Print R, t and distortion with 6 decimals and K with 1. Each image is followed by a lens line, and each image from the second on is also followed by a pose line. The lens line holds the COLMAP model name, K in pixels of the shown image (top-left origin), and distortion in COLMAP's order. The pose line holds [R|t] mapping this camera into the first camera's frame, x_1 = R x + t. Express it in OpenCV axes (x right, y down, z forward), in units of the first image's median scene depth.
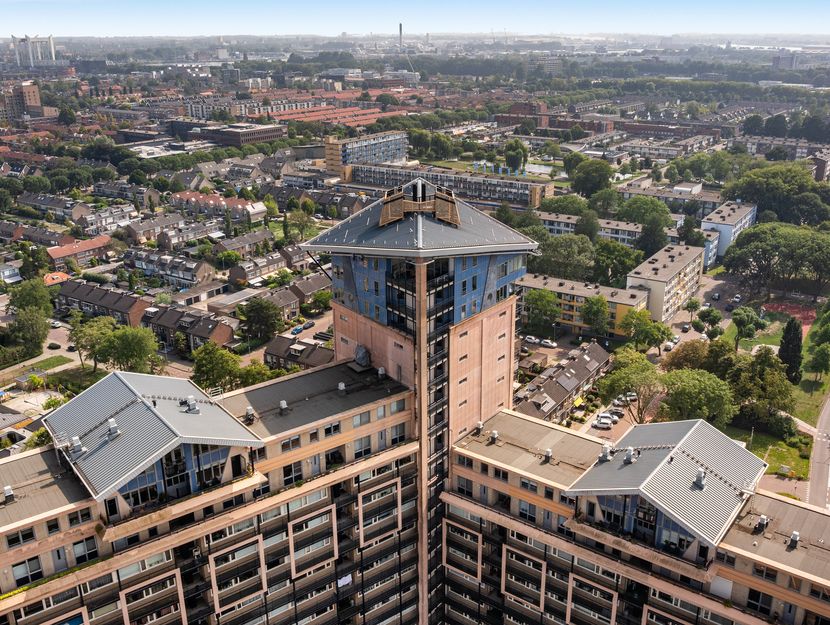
lens RADIAL K [[778.0, 0, 415.9], [0, 778.0, 312.3], [0, 0, 1]] dist [-0.035795, 0.000000]
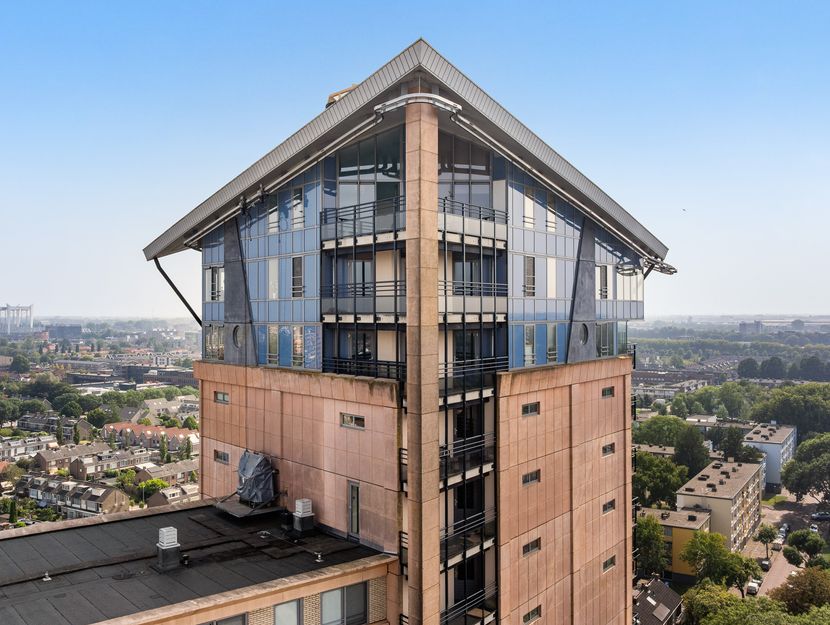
lens RADIAL K [[778.0, 0, 415.8], [0, 778.0, 312.3], [0, 0, 1]] dist [-0.035795, 0.000000]
pose [[0.999483, 0.004094, 0.031881, -0.001781], [0.007166, 0.938509, -0.345180, 0.037988], [-0.031334, 0.345230, 0.937995, 0.216770]]
